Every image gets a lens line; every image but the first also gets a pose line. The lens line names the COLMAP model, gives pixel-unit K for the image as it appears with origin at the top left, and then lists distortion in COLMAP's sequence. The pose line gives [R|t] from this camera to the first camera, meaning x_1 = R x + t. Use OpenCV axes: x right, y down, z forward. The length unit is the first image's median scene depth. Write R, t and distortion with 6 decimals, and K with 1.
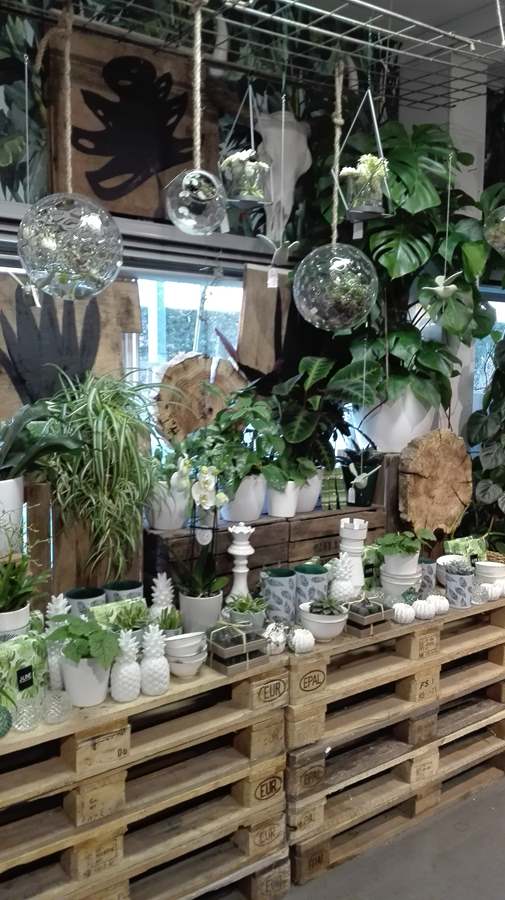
lens RADIAL K [[737.7, 0, 252.5], [0, 737.7, 450.0], [0, 0, 1]] dist [0.128400, -0.271058]
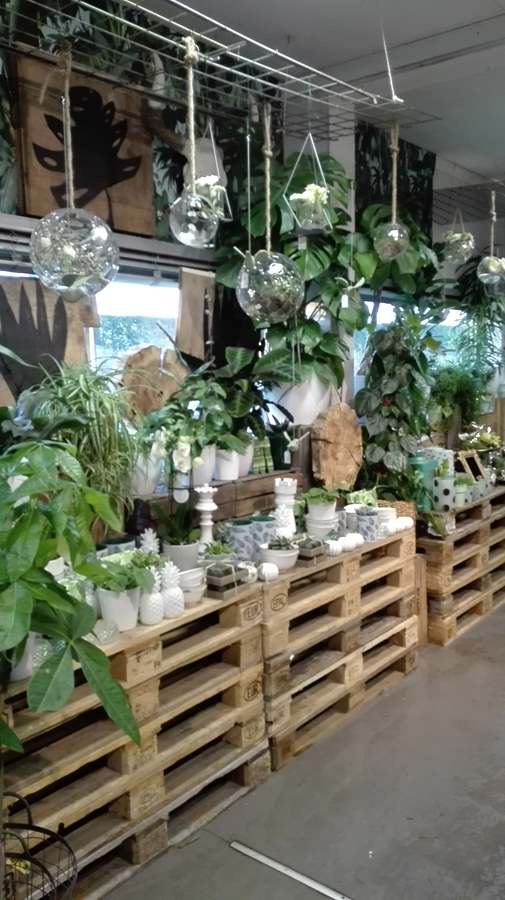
lens RADIAL K [[737.7, 0, 252.5], [0, 737.7, 450.0], [0, 0, 1]] dist [0.128400, -0.271058]
pose [[0.966659, -0.056070, 0.249853, -0.237719], [0.056451, 0.998389, 0.005648, 0.040874], [-0.249767, 0.008645, 0.968267, -0.180077]]
